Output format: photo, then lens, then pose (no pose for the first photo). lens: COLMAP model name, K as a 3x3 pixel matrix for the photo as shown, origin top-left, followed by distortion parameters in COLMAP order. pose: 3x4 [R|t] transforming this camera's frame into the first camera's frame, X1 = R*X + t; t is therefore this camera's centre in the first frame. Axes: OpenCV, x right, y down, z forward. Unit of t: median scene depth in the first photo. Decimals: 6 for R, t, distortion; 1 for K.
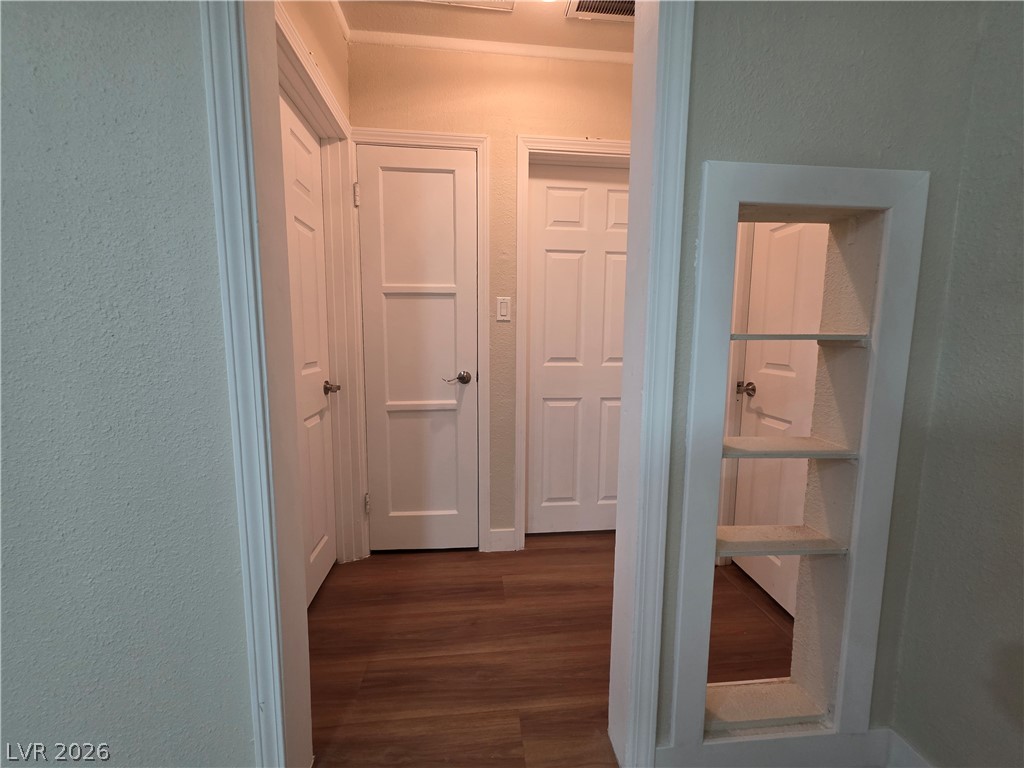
lens RADIAL K [[409.3, 0, 513.2], [0, 409.3, 379.9], [0, 0, 1]] dist [0.005291, -0.000815]
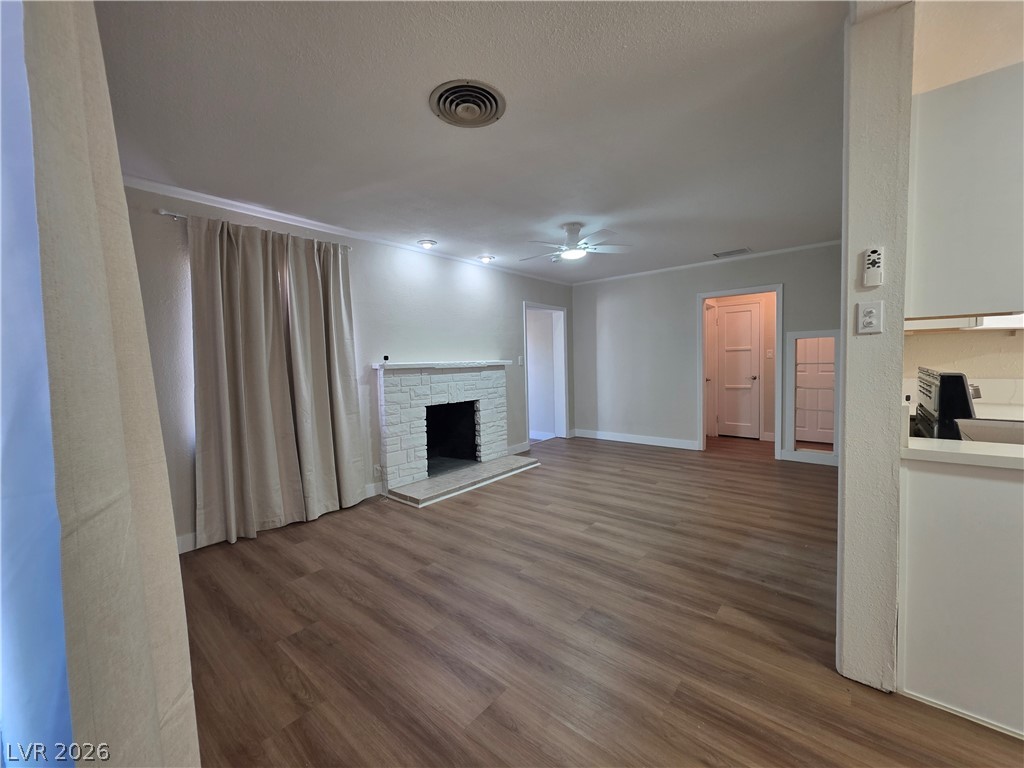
lens RADIAL K [[409.3, 0, 513.2], [0, 409.3, 379.9], [0, 0, 1]] dist [0.005291, -0.000815]
pose [[0.701290, 0.008757, -0.712822, 0.763505], [-0.050462, 0.998026, -0.037384, 0.208677], [0.711088, 0.062187, 0.700348, -2.283898]]
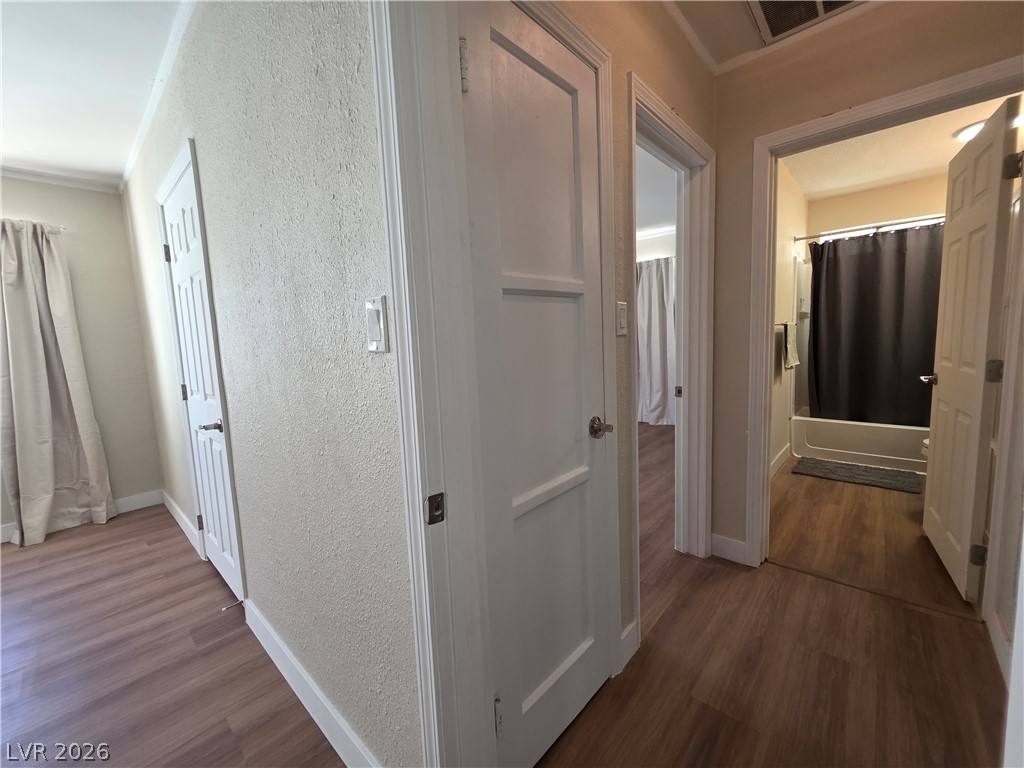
lens RADIAL K [[411.3, 0, 513.0], [0, 411.3, 379.9], [0, 0, 1]] dist [0.003233, -0.000108]
pose [[0.740219, -0.106083, 0.663944, -0.652767], [0.117467, 0.992692, 0.027648, -0.113705], [-0.662025, 0.057526, 0.747271, 0.624437]]
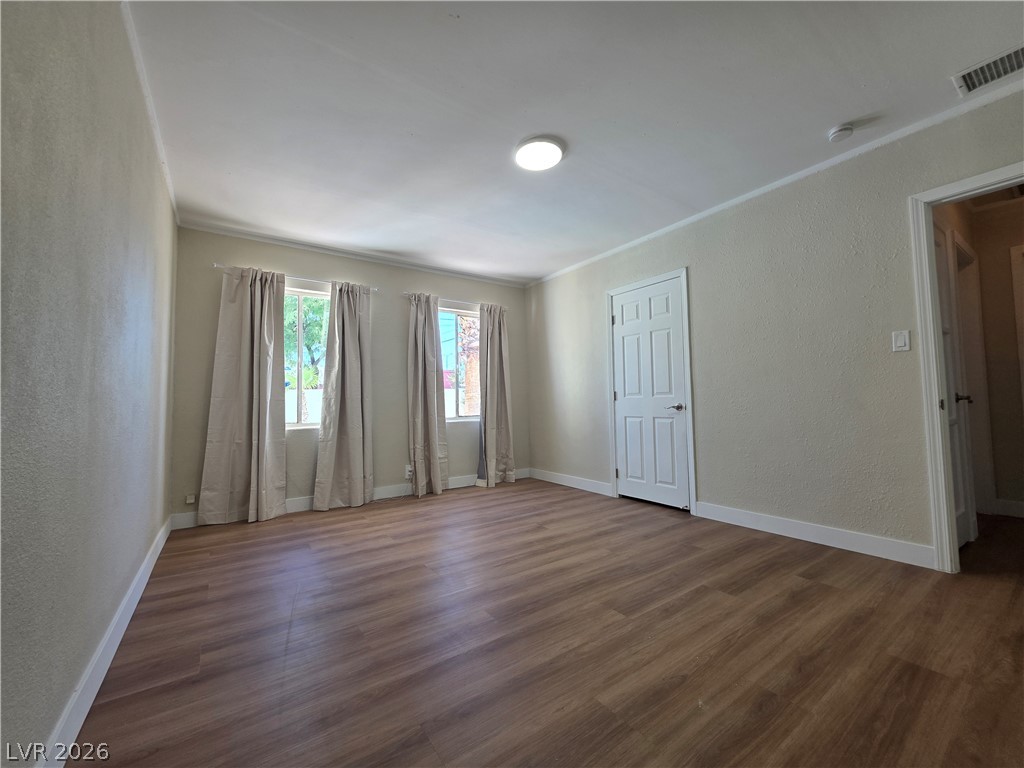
lens RADIAL K [[409.3, 0, 513.2], [0, 409.3, 379.9], [0, 0, 1]] dist [0.005291, -0.000815]
pose [[0.869166, 0.007711, 0.494460, -2.039271], [0.073071, 0.986900, -0.143834, 0.023005], [-0.489092, 0.161147, 0.857217, 0.583915]]
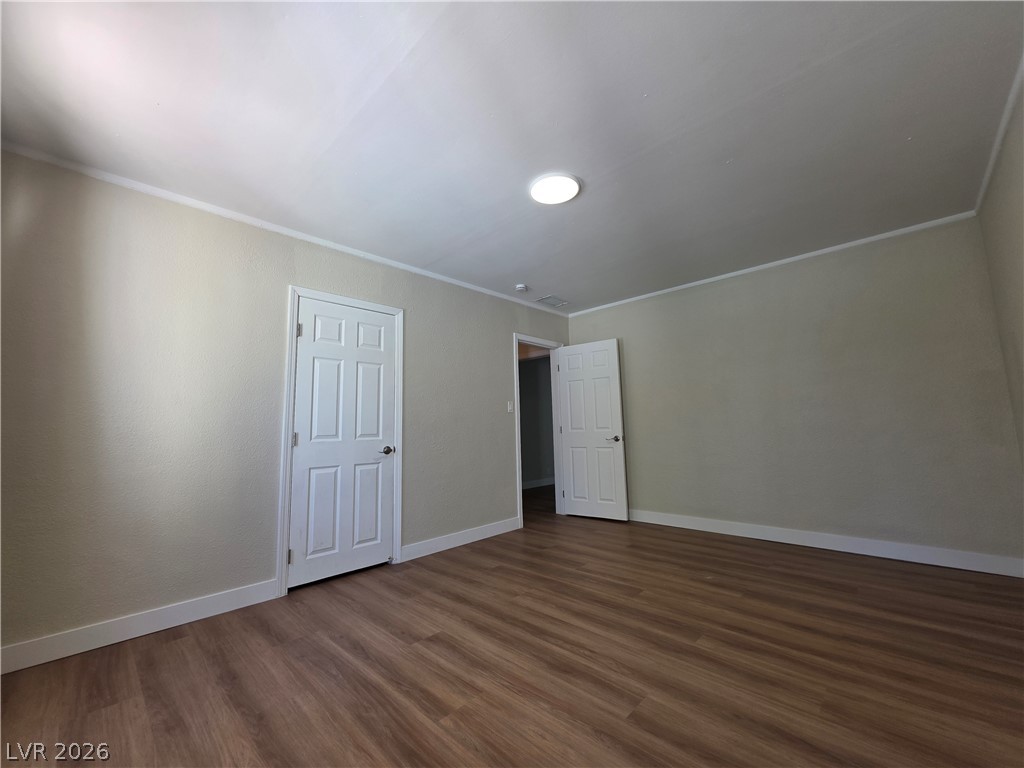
lens RADIAL K [[409.3, 0, 513.2], [0, 409.3, 379.9], [0, 0, 1]] dist [0.005291, -0.000815]
pose [[-0.652353, 0.102863, 0.750903, -2.143757], [0.101403, 0.993686, -0.048026, -0.215948], [-0.751101, 0.044814, -0.658664, 2.469880]]
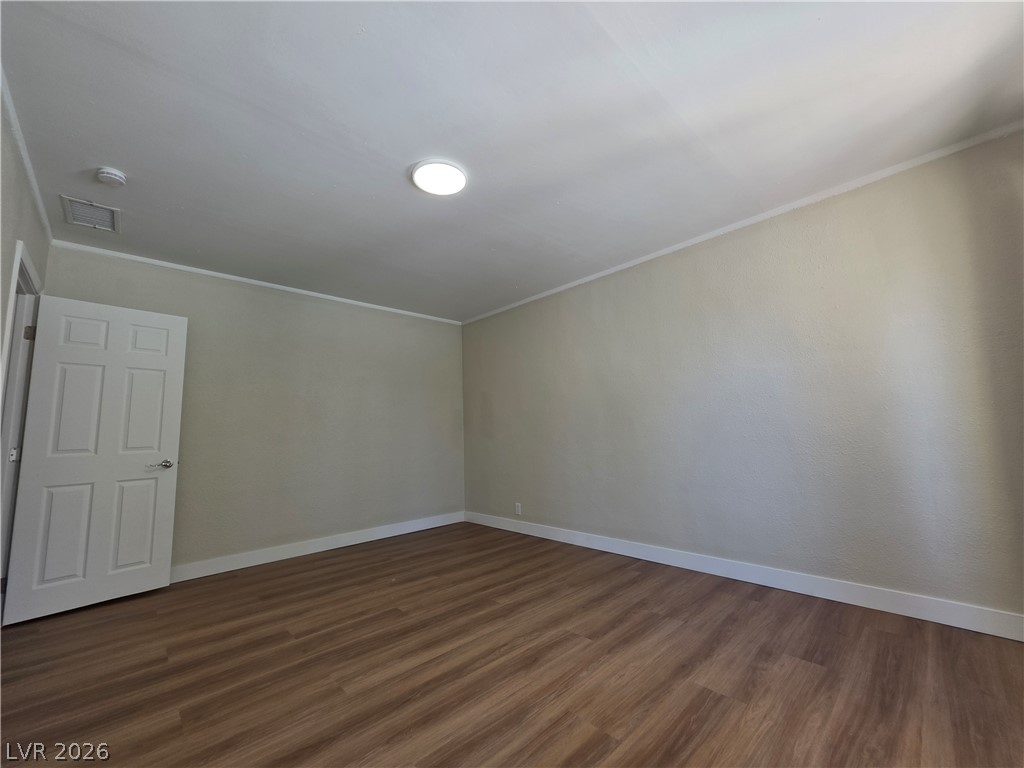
lens RADIAL K [[409.3, 0, 513.2], [0, 409.3, 379.9], [0, 0, 1]] dist [0.005291, -0.000815]
pose [[-0.787963, -0.058145, -0.612971, -0.831925], [-0.033995, 0.998121, -0.050980, -0.222268], [0.614783, -0.019333, -0.788459, 2.562216]]
